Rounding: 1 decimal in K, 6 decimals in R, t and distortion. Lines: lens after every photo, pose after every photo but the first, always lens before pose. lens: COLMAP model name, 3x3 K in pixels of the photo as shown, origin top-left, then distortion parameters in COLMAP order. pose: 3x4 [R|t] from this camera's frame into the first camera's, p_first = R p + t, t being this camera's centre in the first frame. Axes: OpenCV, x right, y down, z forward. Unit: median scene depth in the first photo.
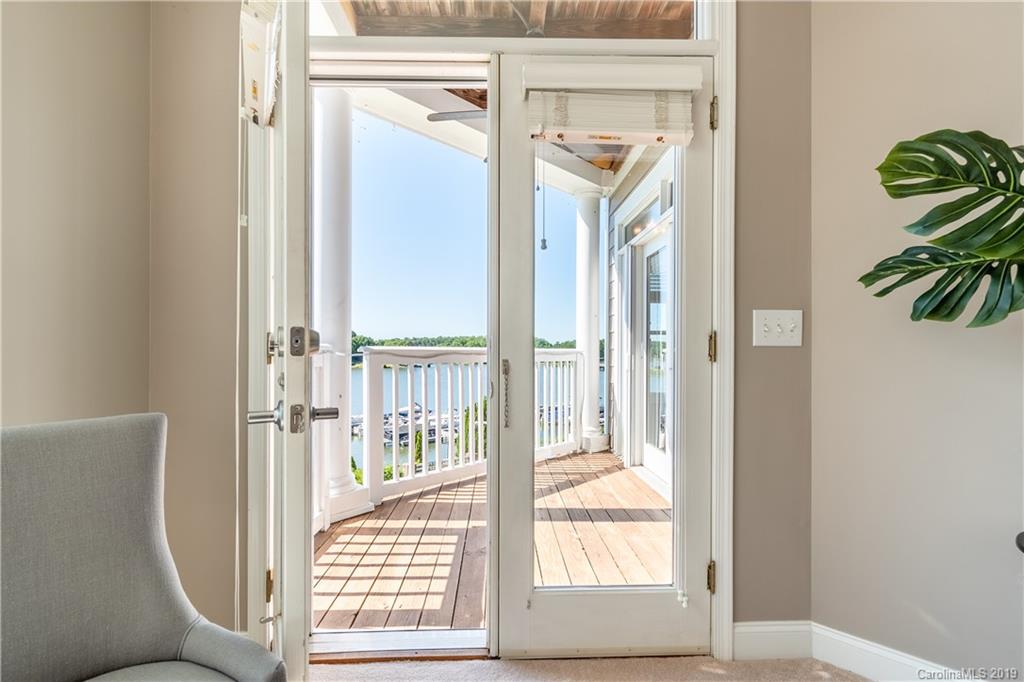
lens RADIAL K [[462.7, 0, 512.8], [0, 462.7, 348.4], [0, 0, 1]] dist [-0.000224, -0.000370]
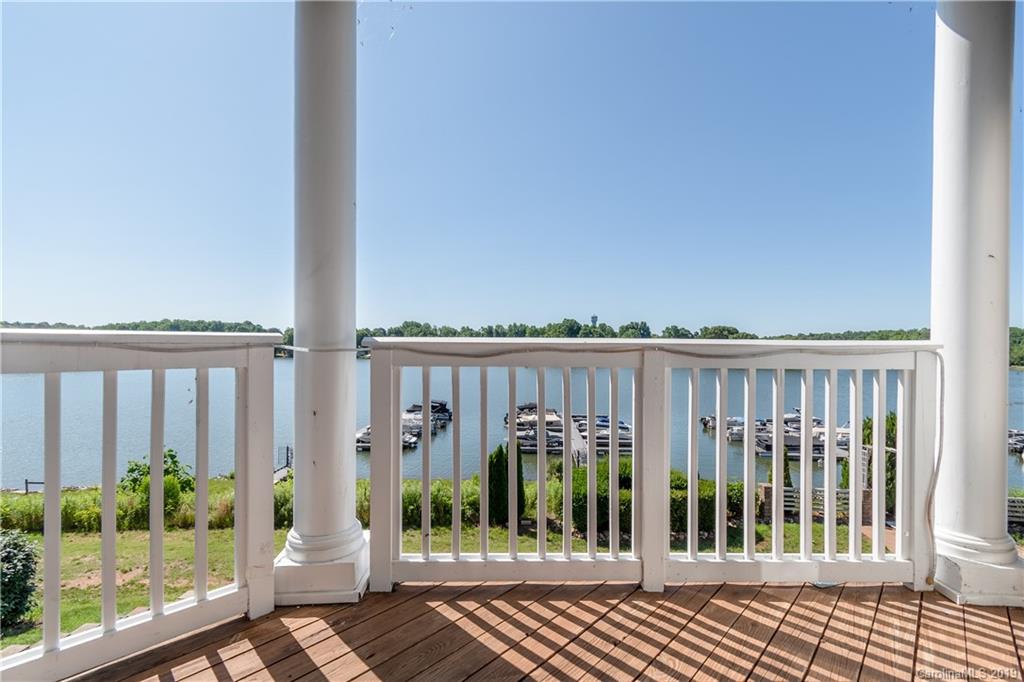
lens RADIAL K [[462.7, 0, 512.8], [0, 462.7, 348.4], [0, 0, 1]] dist [-0.000224, -0.000370]
pose [[0.703835, 0.000521, -0.710364, 0.237803], [0.003878, 0.999982, 0.004577, 0.007762], [0.710353, -0.005976, 0.703820, 0.598228]]
